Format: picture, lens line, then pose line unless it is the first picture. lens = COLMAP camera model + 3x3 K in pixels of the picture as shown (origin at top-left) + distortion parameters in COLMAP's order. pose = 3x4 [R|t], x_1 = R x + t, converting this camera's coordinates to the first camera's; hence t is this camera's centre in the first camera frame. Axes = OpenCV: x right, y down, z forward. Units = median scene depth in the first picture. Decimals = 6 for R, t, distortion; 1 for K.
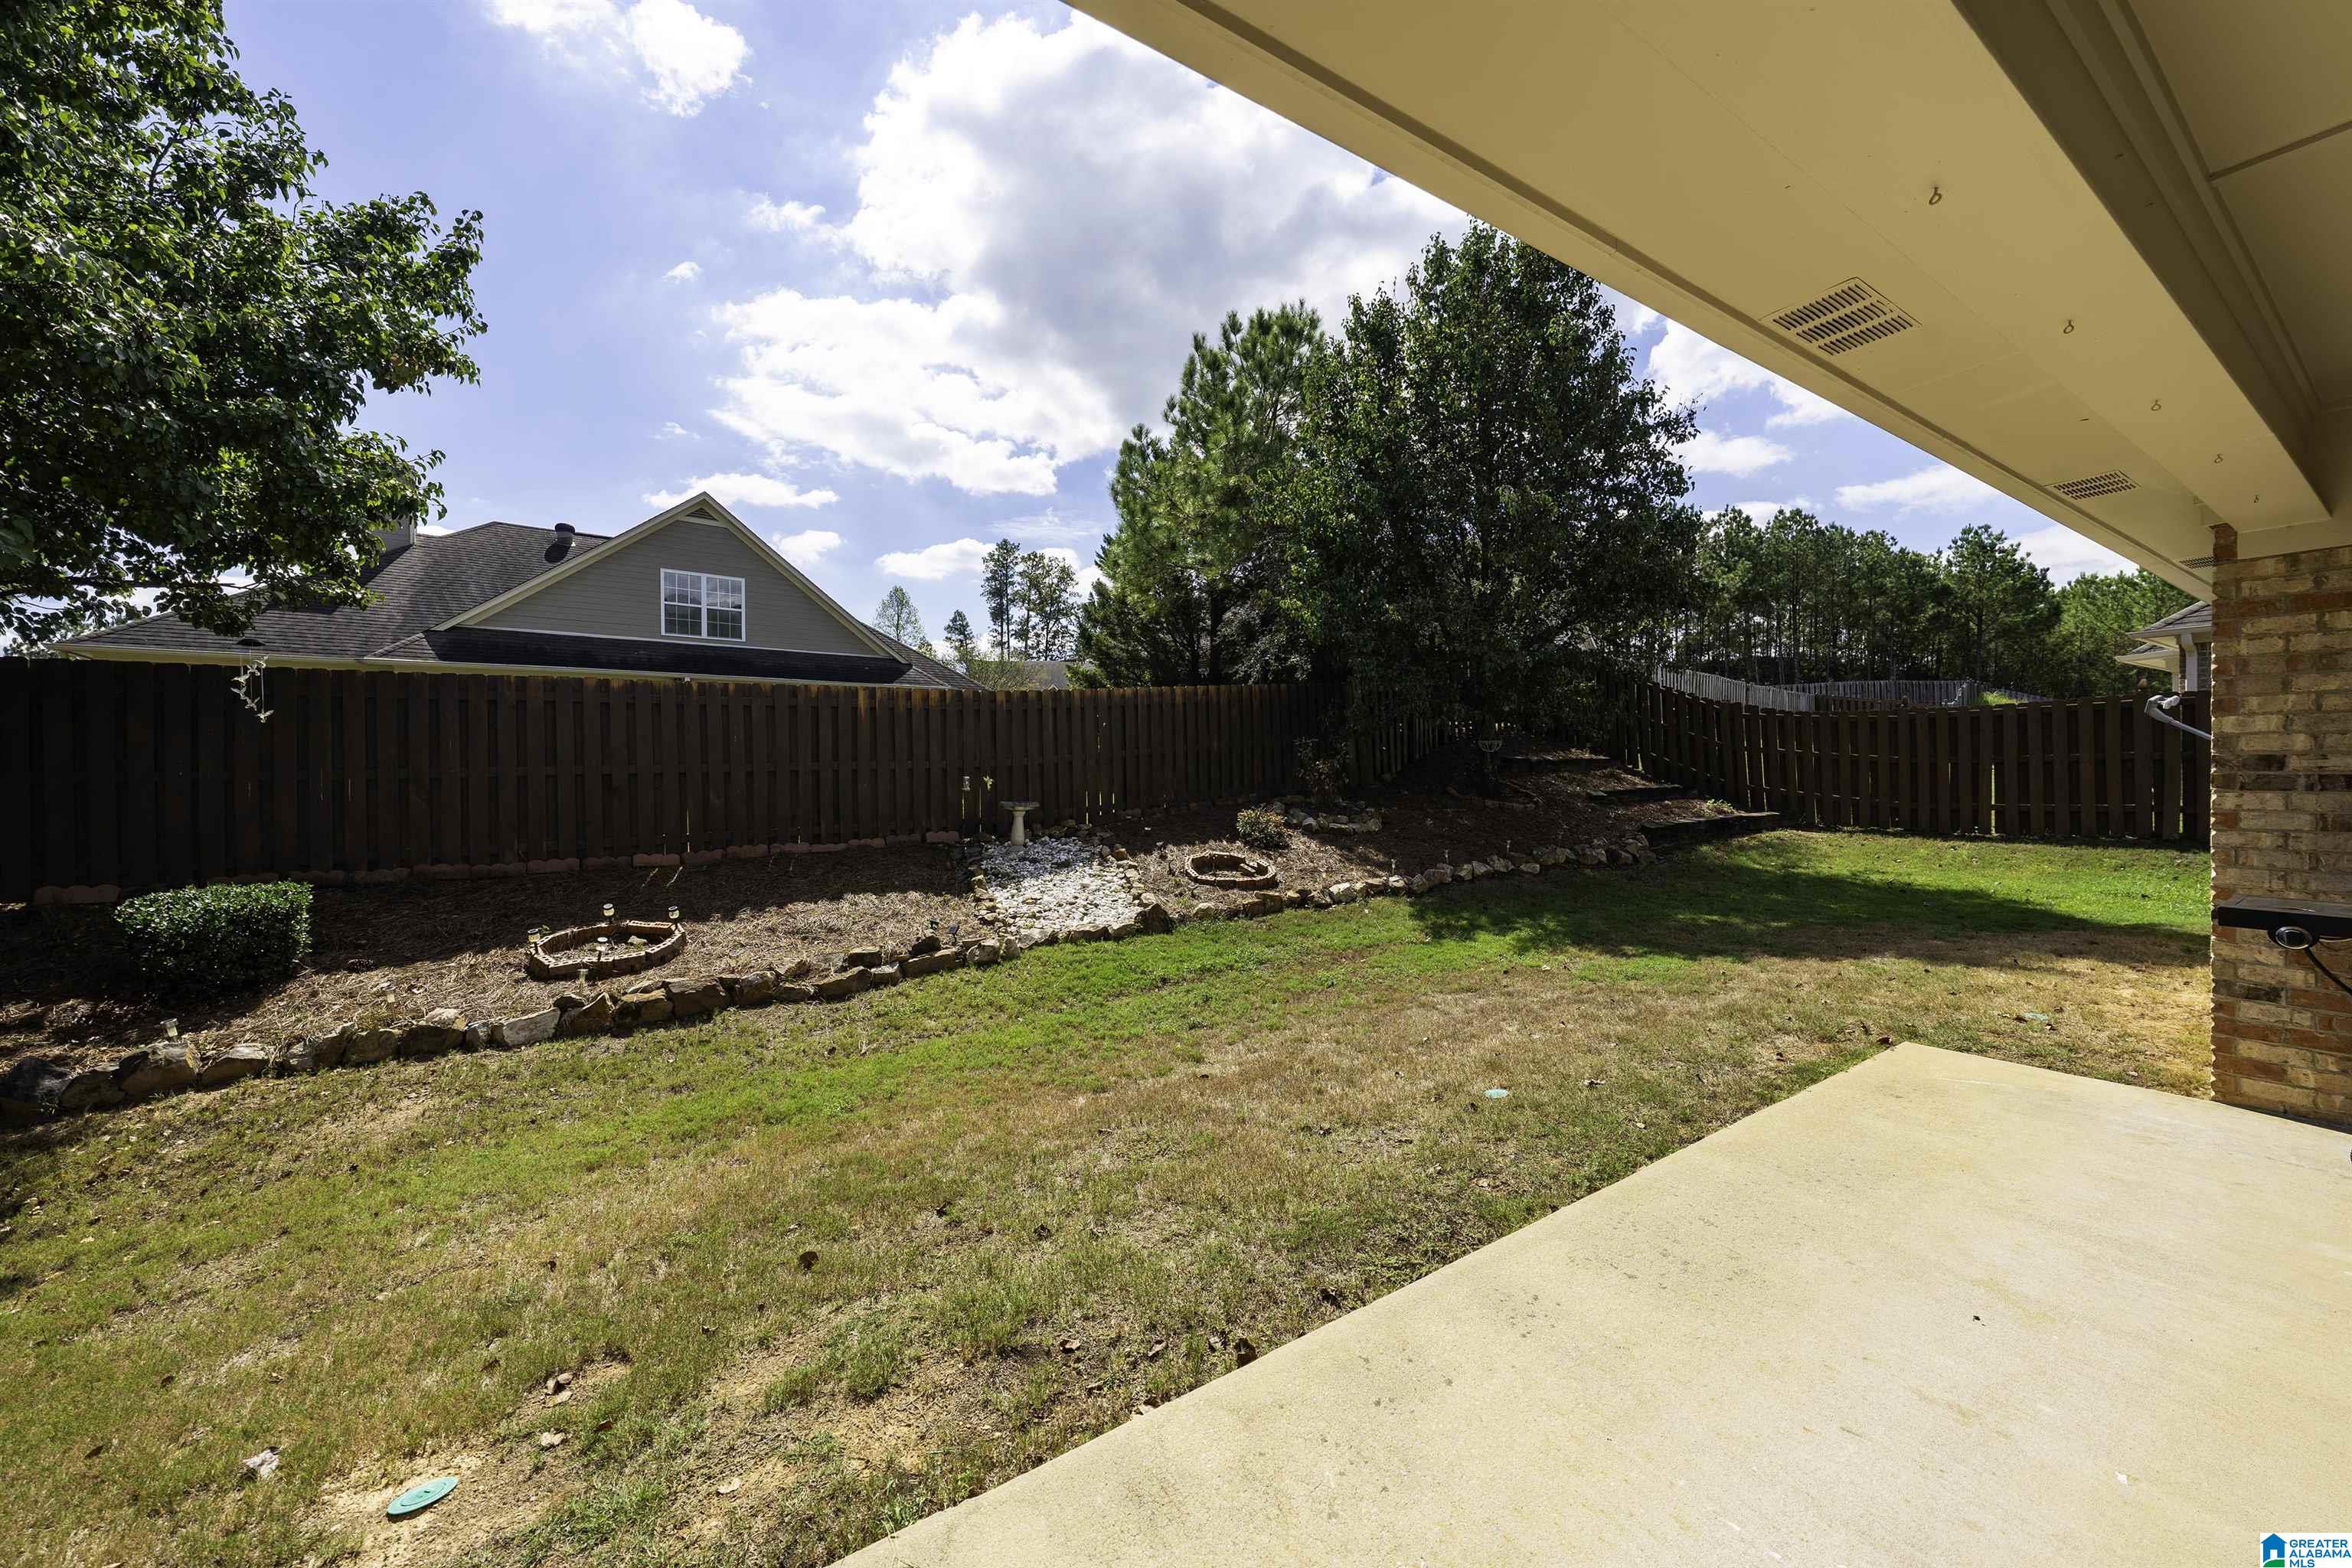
lens RADIAL K [[844.0, 0, 1190.1], [0, 844.0, 761.5], [0, 0, 1]] dist [-0.005776, 0.000139]
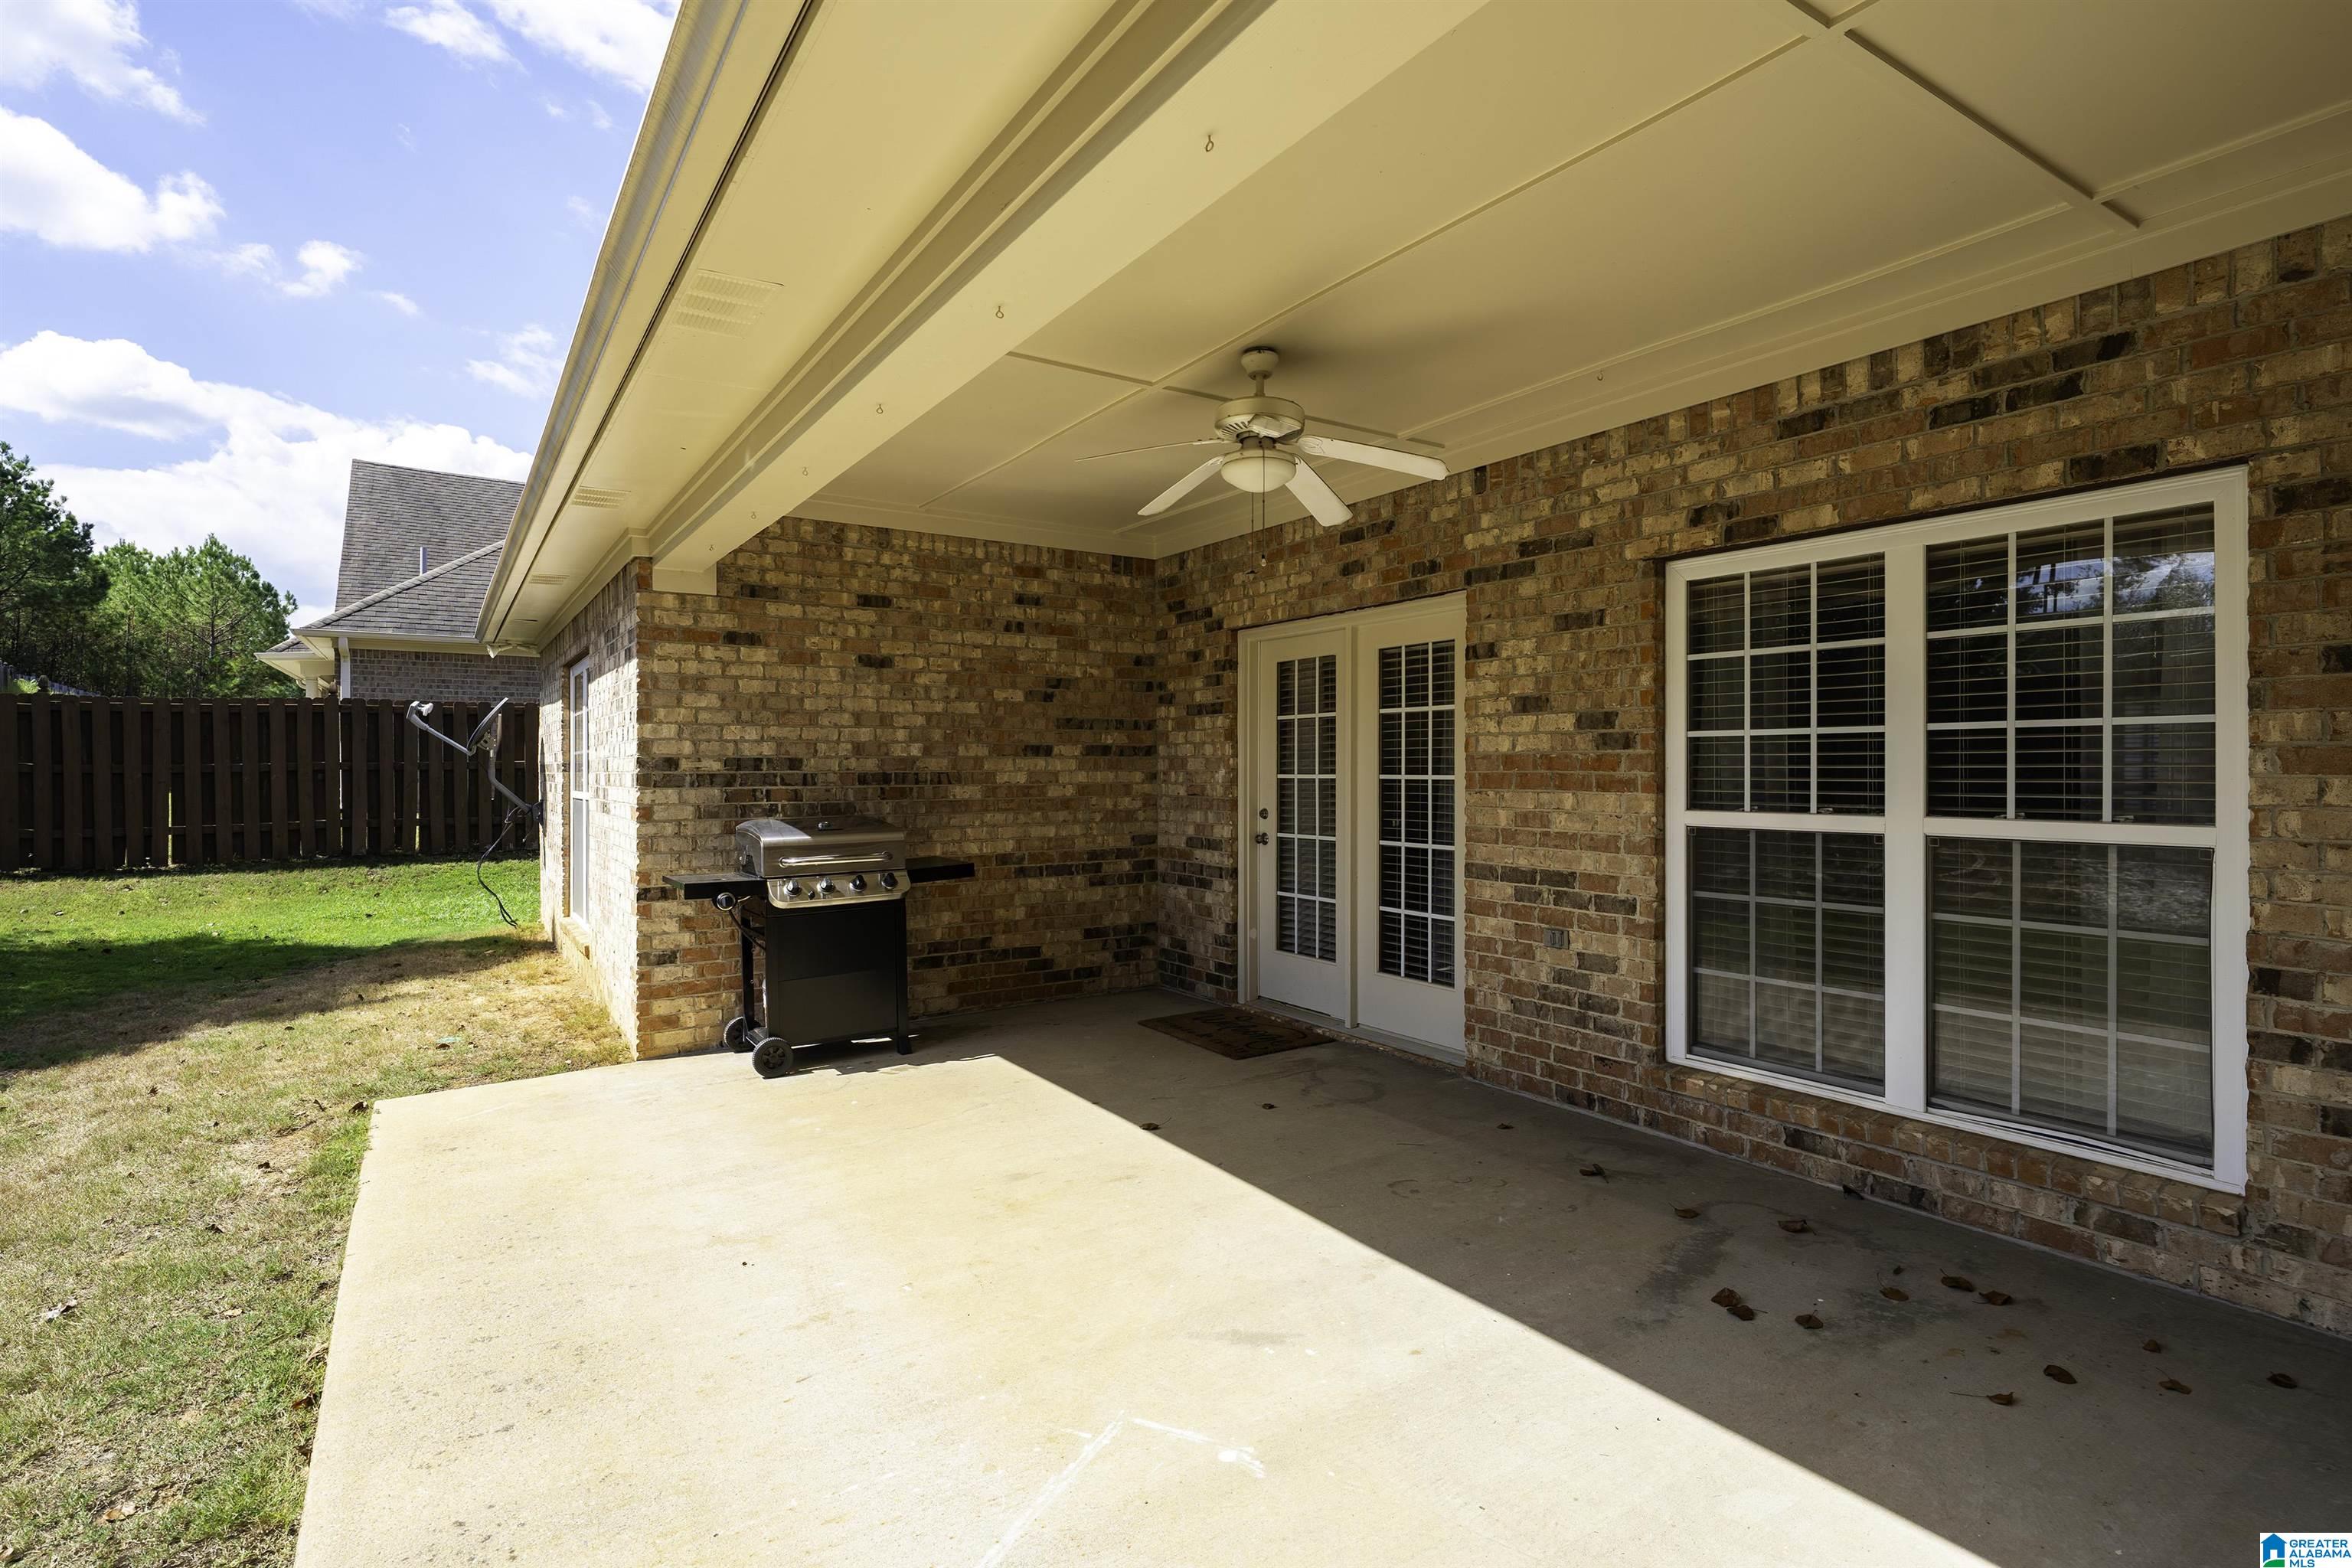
lens RADIAL K [[1138.9, 0, 1178.3], [0, 1138.9, 769.5], [0, 0, 1]] dist [0.001077, -0.000422]
pose [[-0.011899, 0.010903, 0.999870, -0.130894], [-0.002551, 0.999937, -0.010934, 0.009313], [-0.999926, -0.002681, -0.011870, 0.108679]]
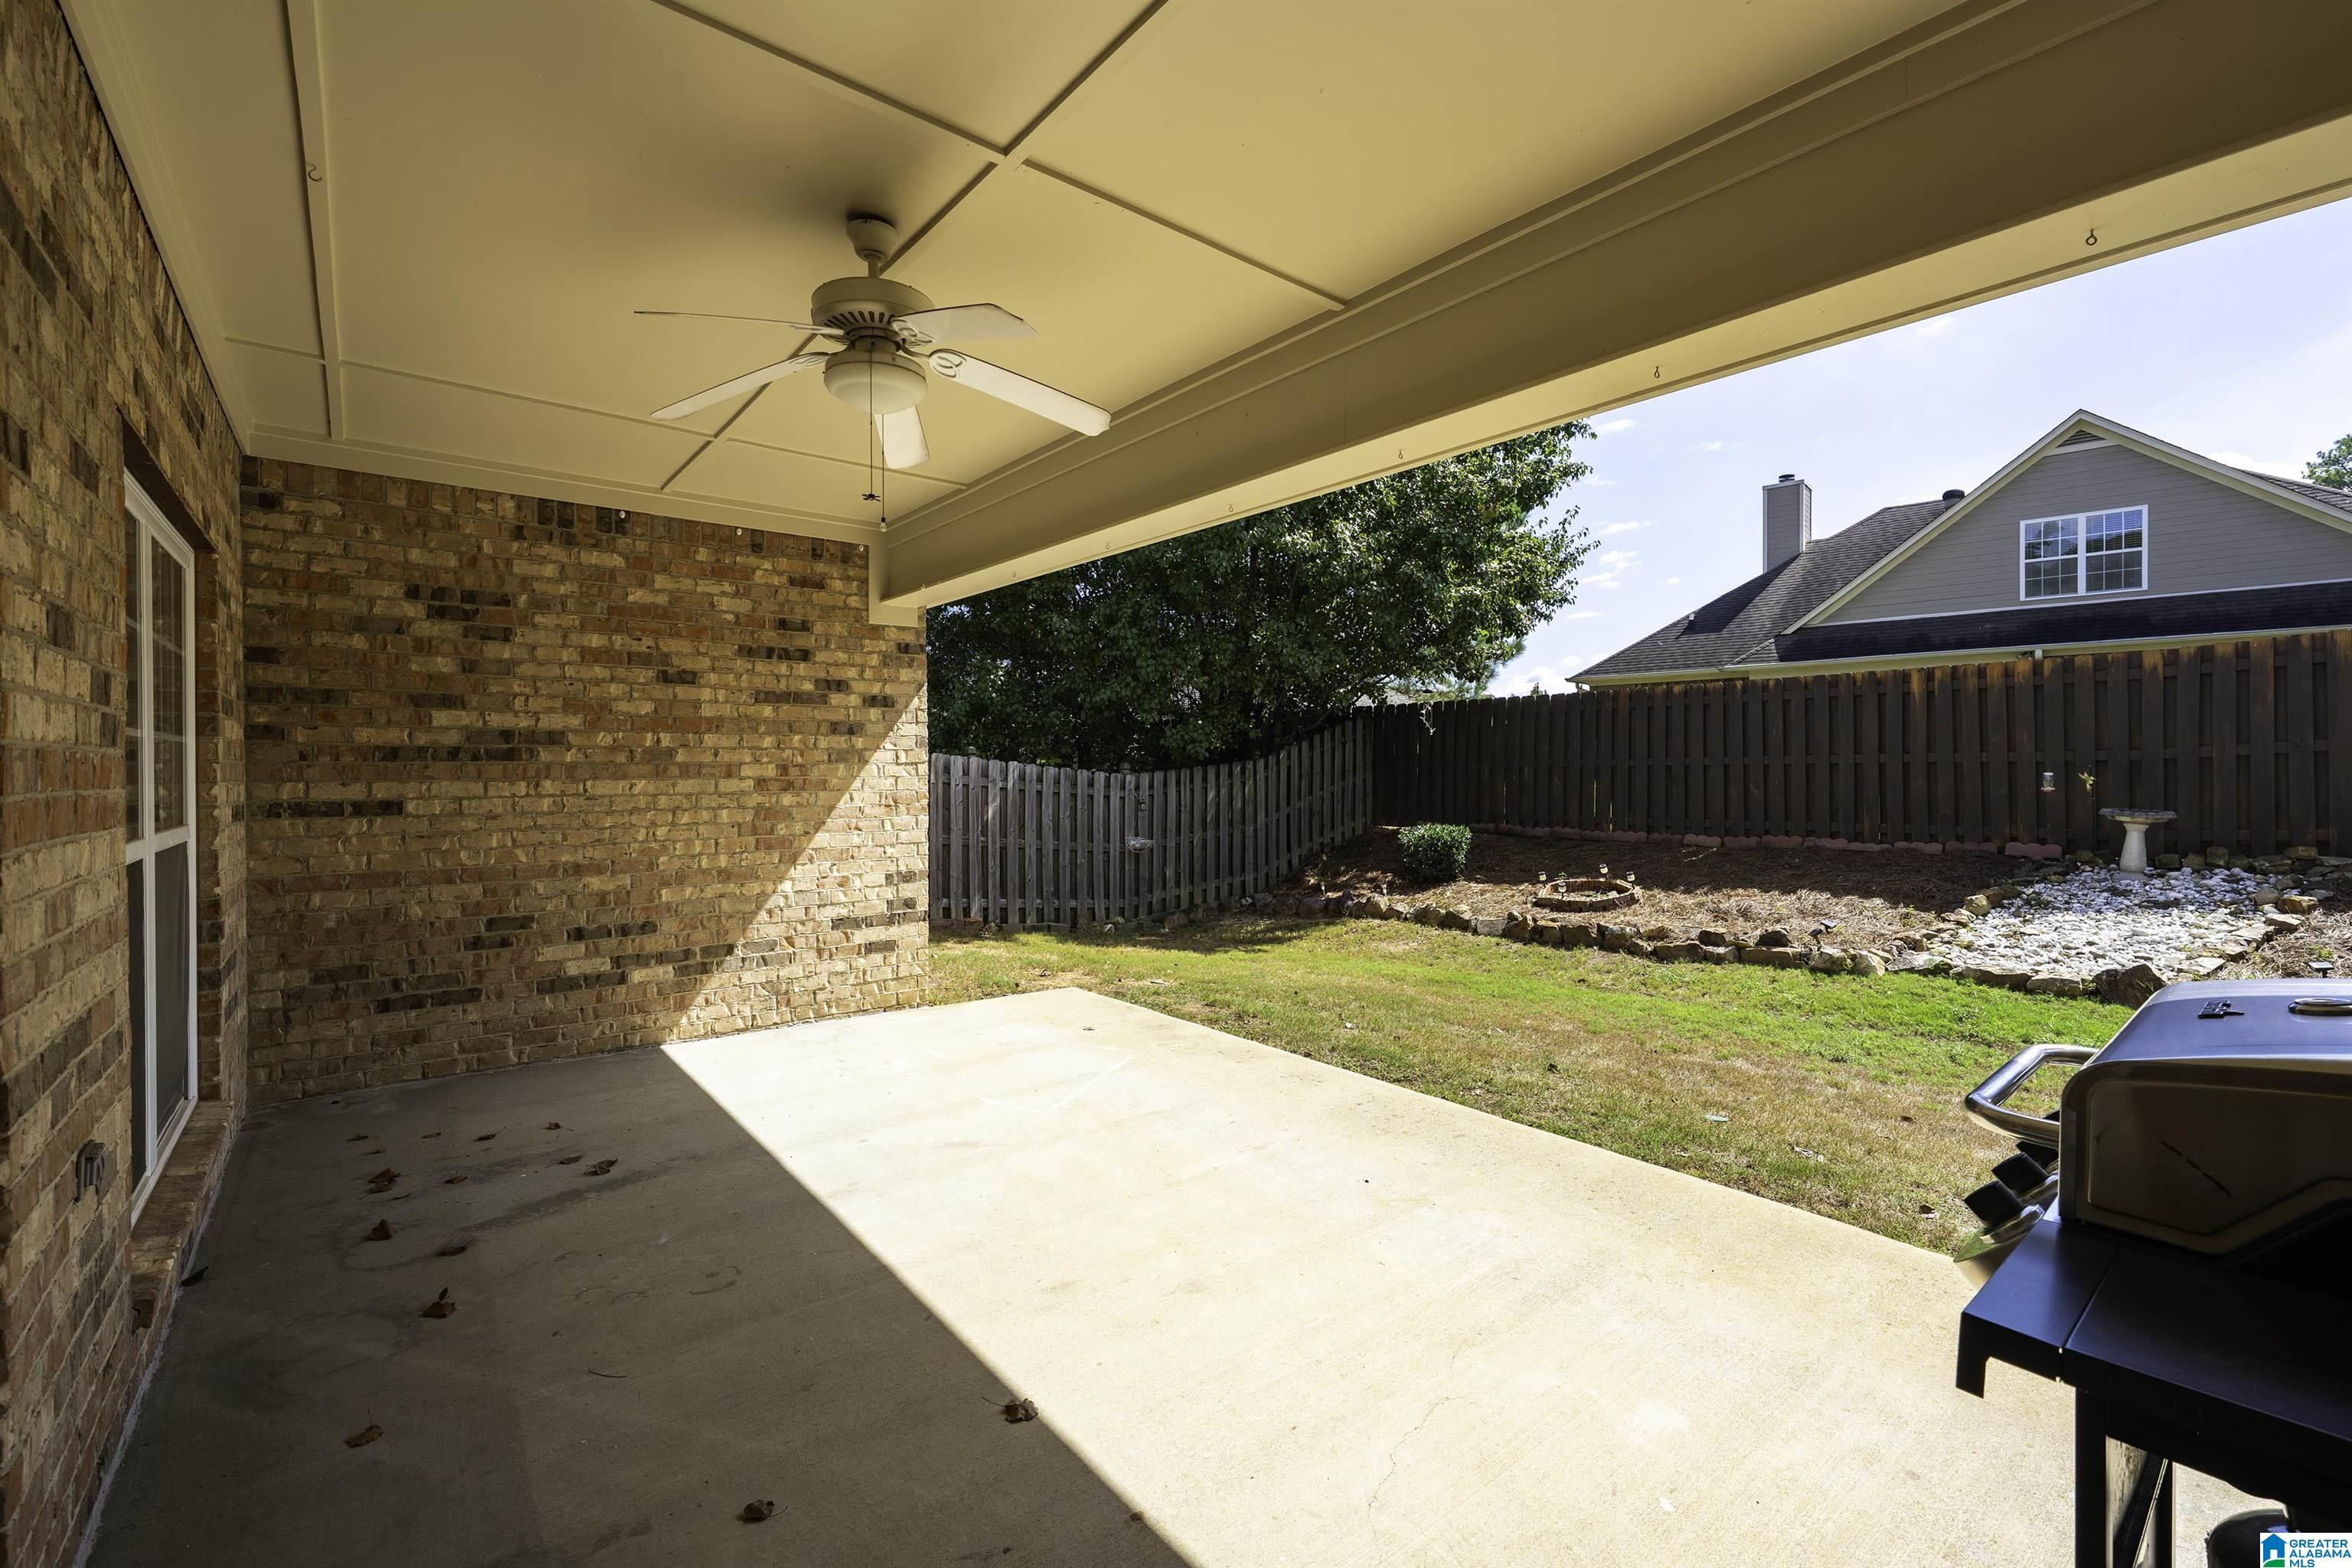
lens RADIAL K [[982.3, 0, 1174.6], [0, 982.3, 780.0], [0, 0, 1]] dist [0.003323, 0.000160]
pose [[0.115048, 0.023211, -0.993089, 0.577606], [0.005033, 0.999701, 0.023949, -0.001418], [0.993347, -0.007754, 0.114896, 0.125040]]
